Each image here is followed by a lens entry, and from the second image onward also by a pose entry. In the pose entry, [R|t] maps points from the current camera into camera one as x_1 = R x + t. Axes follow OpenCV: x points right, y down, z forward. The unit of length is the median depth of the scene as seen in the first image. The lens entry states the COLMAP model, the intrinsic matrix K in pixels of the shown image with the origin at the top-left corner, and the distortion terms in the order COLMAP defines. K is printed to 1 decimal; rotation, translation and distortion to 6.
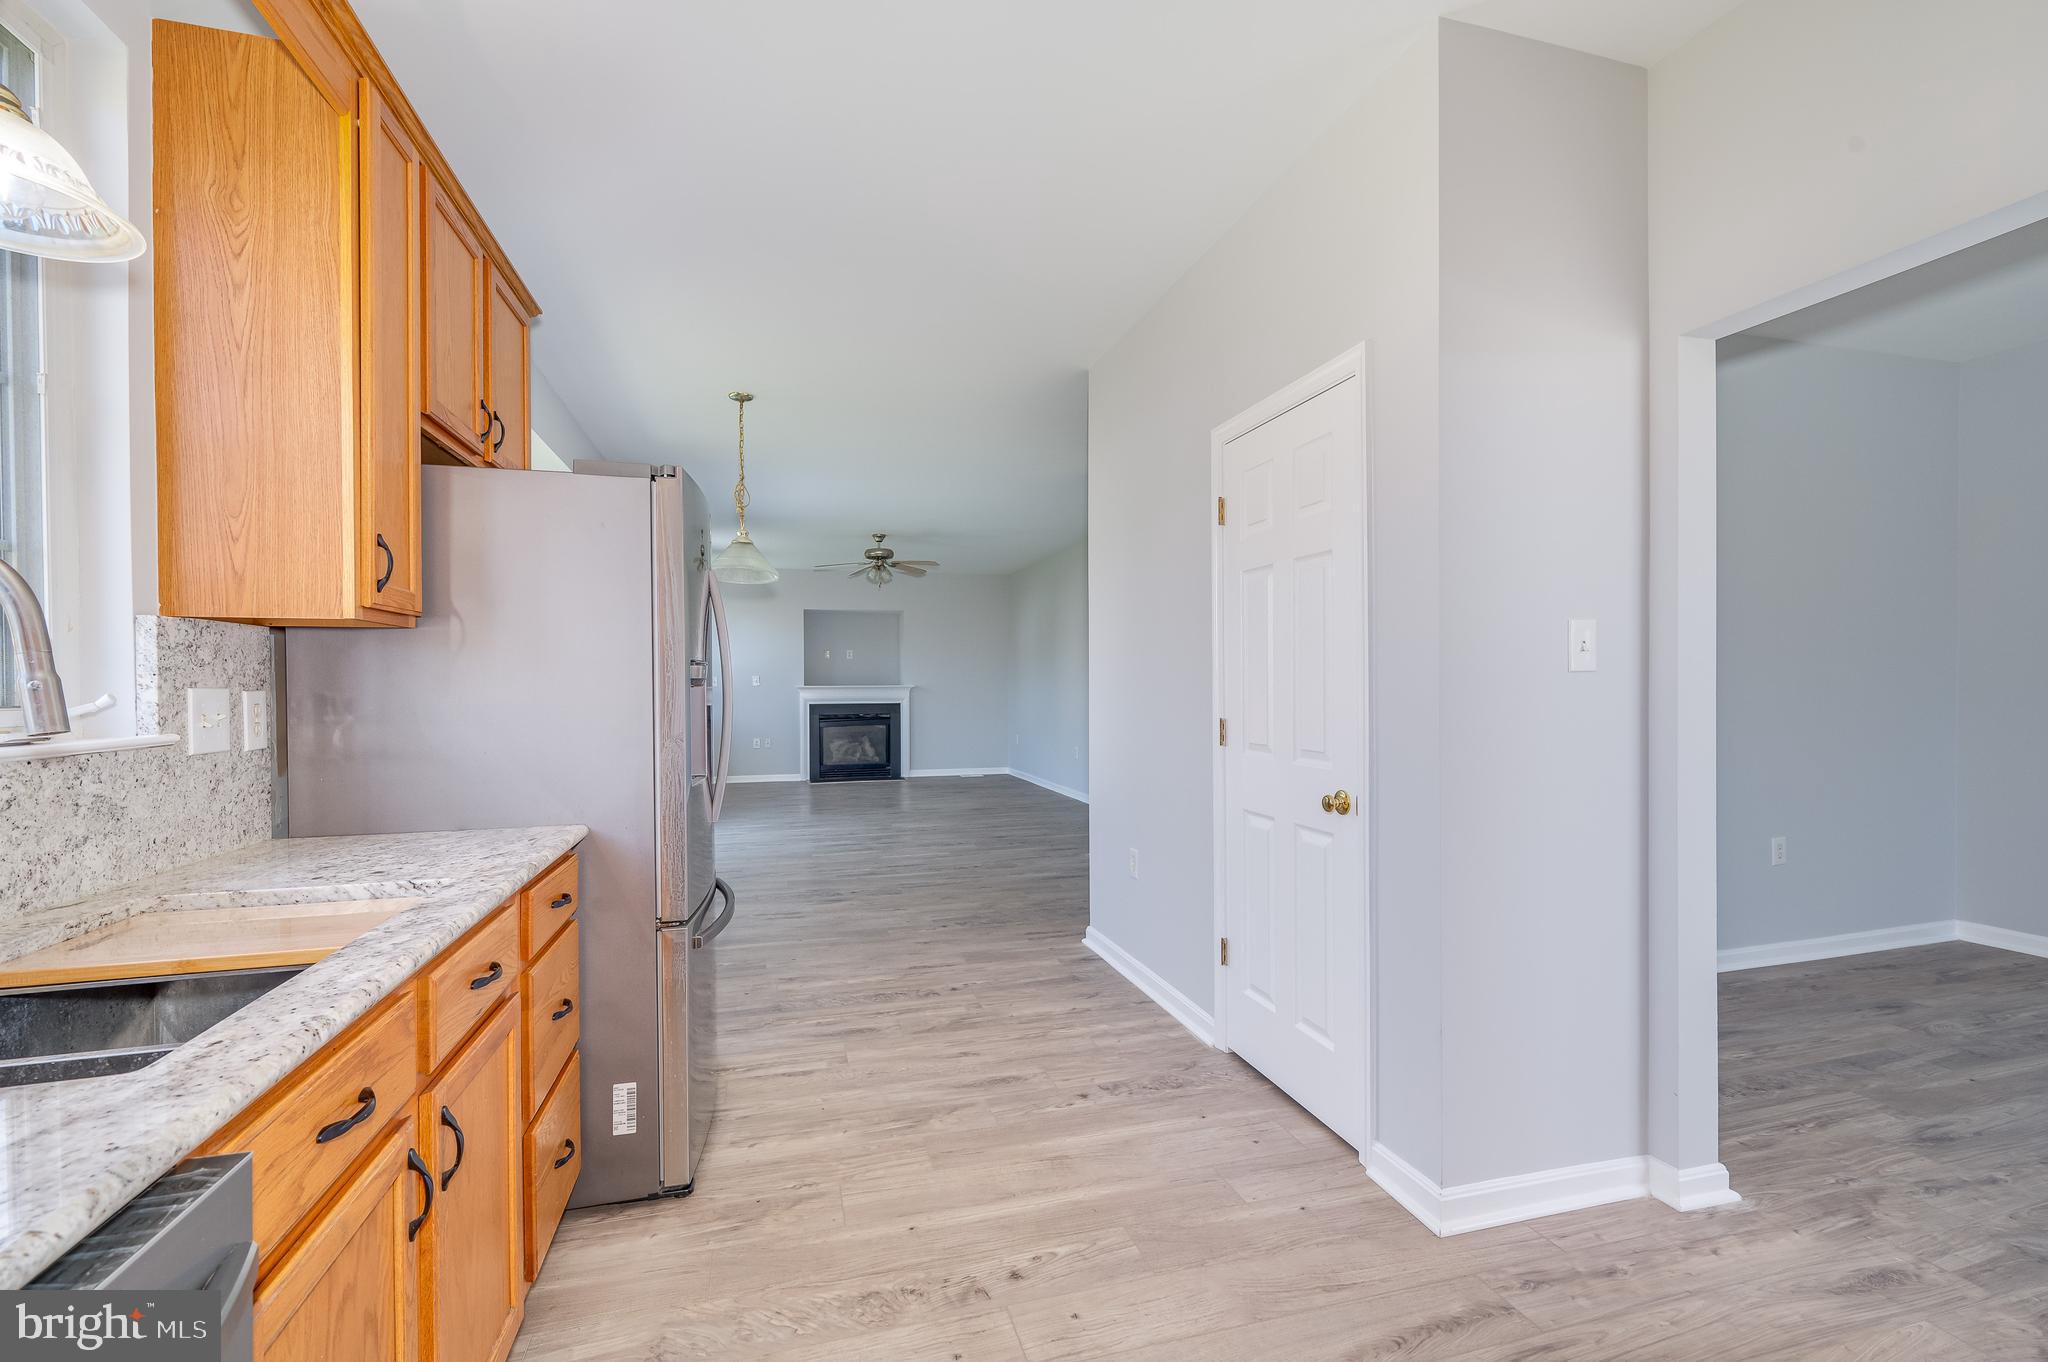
lens RADIAL K [[895.1, 0, 1020.8], [0, 895.1, 678.5], [0, 0, 1]] dist [-0.003626, -0.000312]
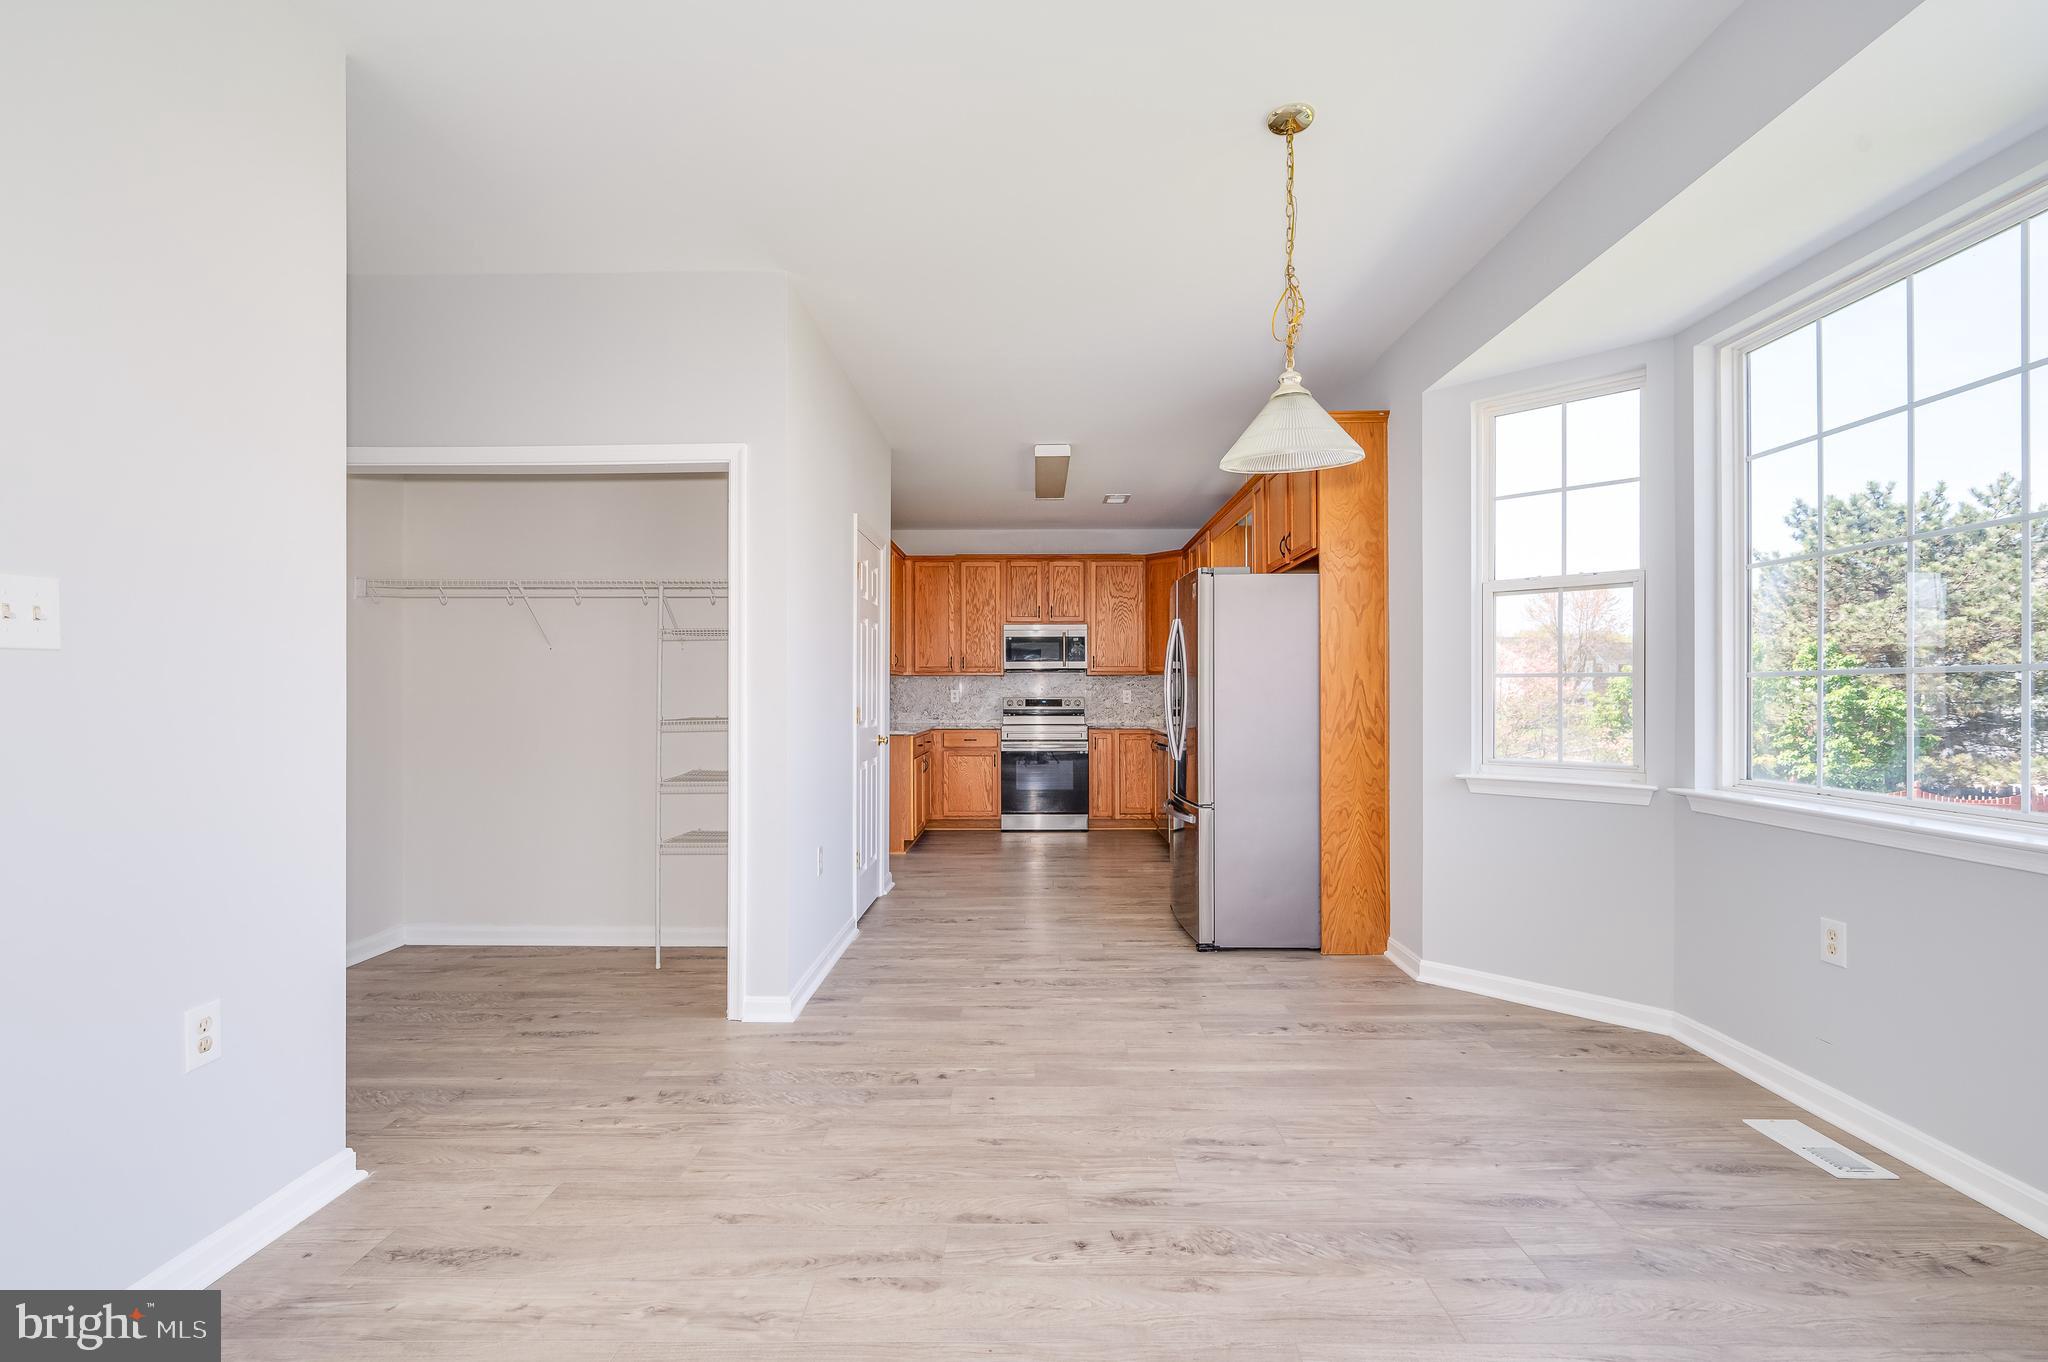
lens RADIAL K [[894.4, 0, 1136.5], [0, 894.4, 690.0], [0, 0, 1]] dist [-0.000267, -0.000052]
pose [[-0.987428, 0.007677, 0.157884, -0.706185], [0.005541, 0.999887, -0.013965, 0.060051], [-0.157973, -0.012915, -0.987359, 3.572180]]
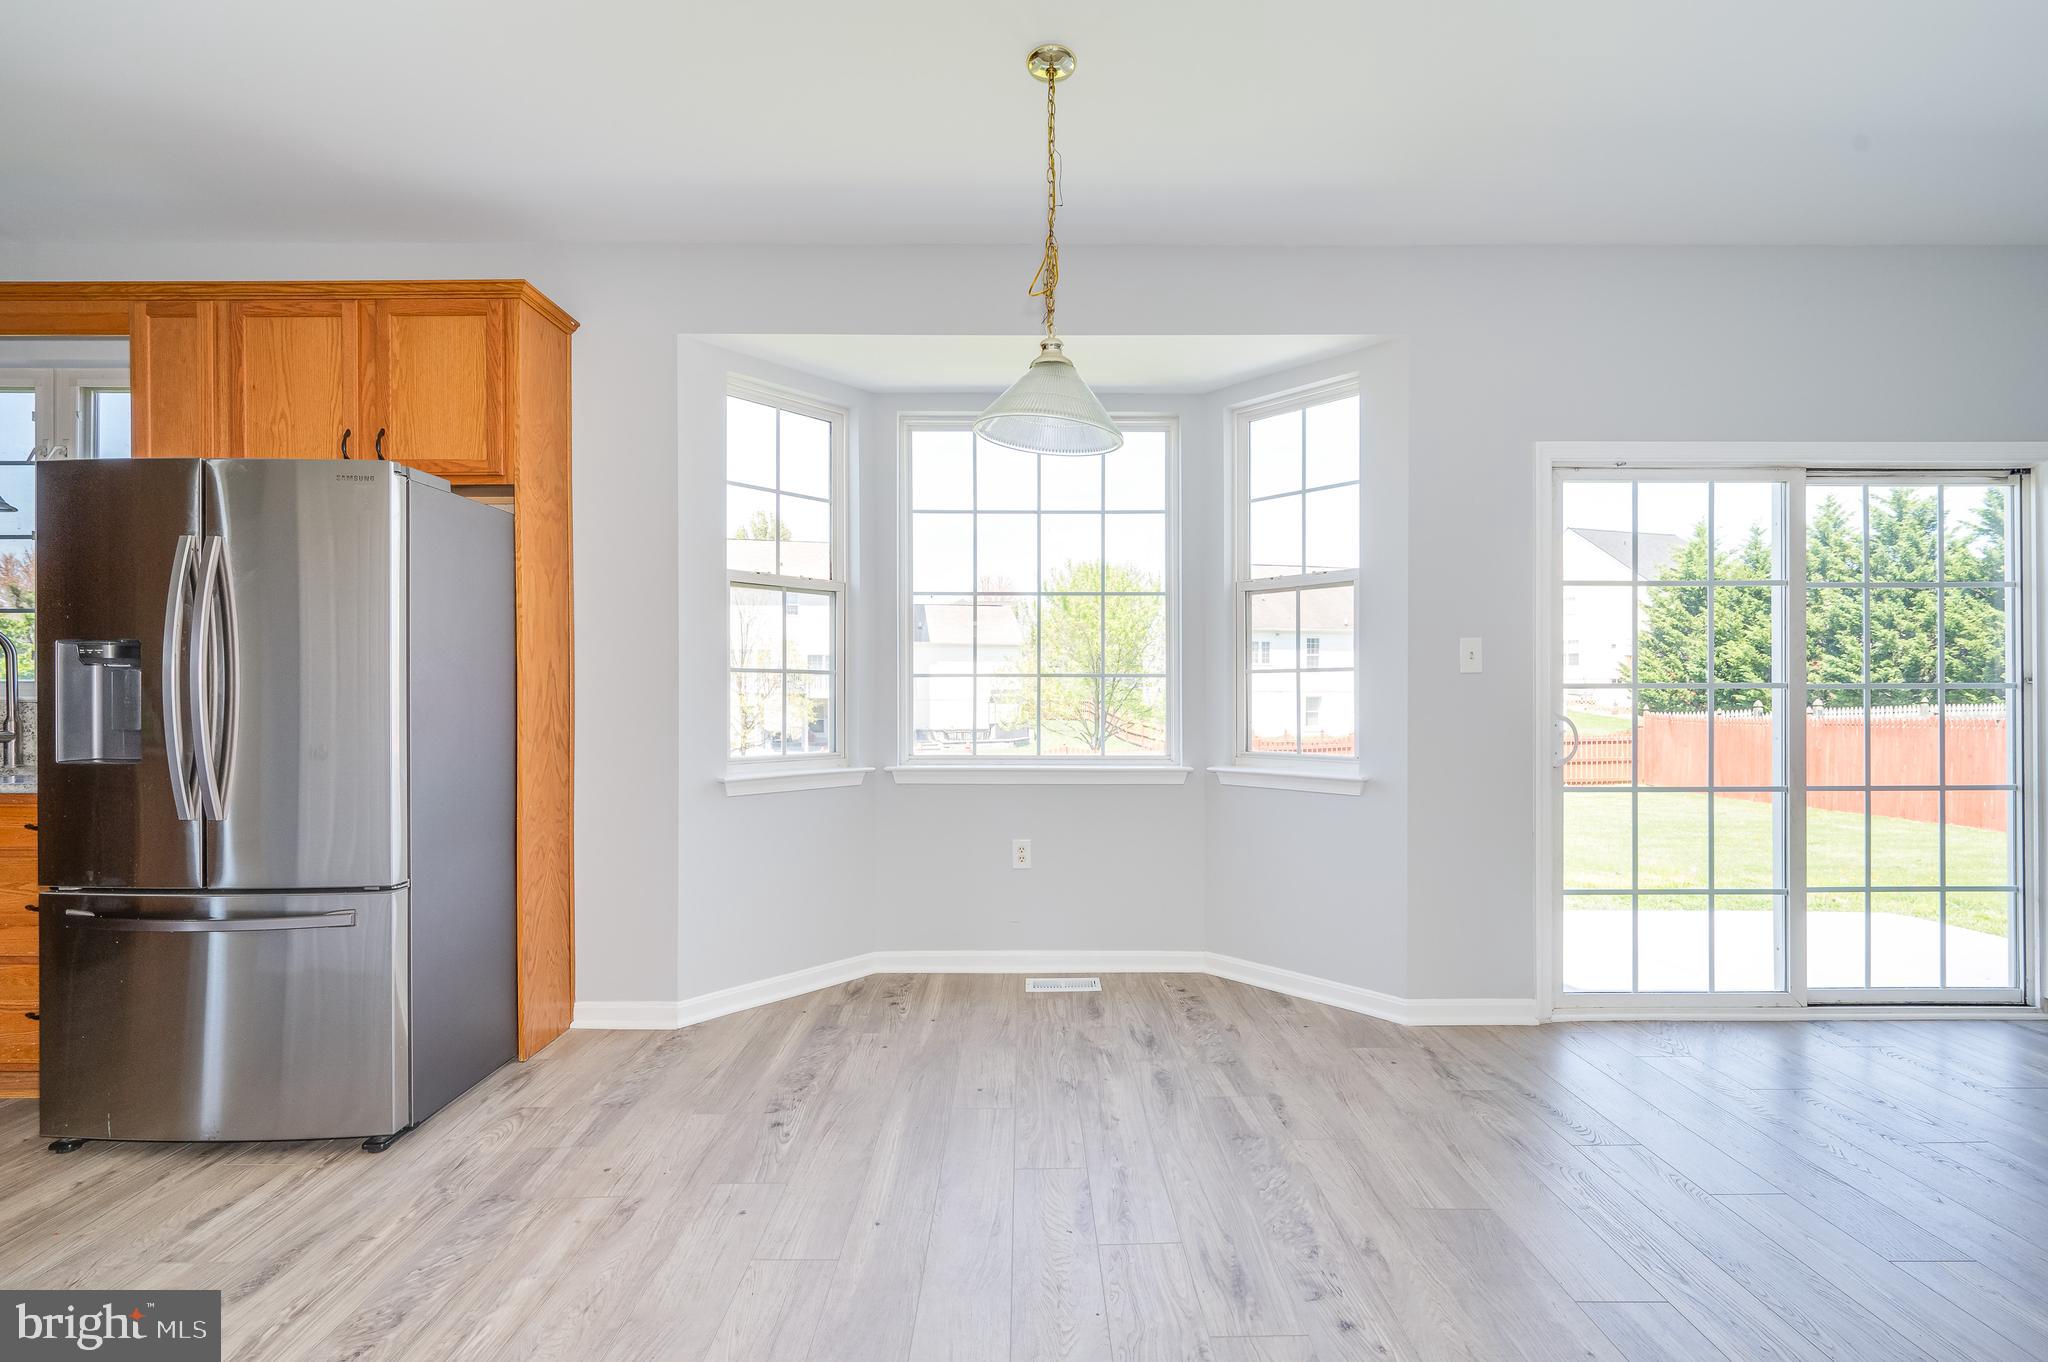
lens RADIAL K [[866.4, 0, 964.3], [0, 866.4, 690.6], [0, 0, 1]] dist [-0.003826, -0.000283]
pose [[-0.261209, 0.005878, -0.965264, 0.354392], [0.008567, 0.999956, 0.003771, 0.046983], [0.965244, -0.007285, -0.261248, 2.517321]]
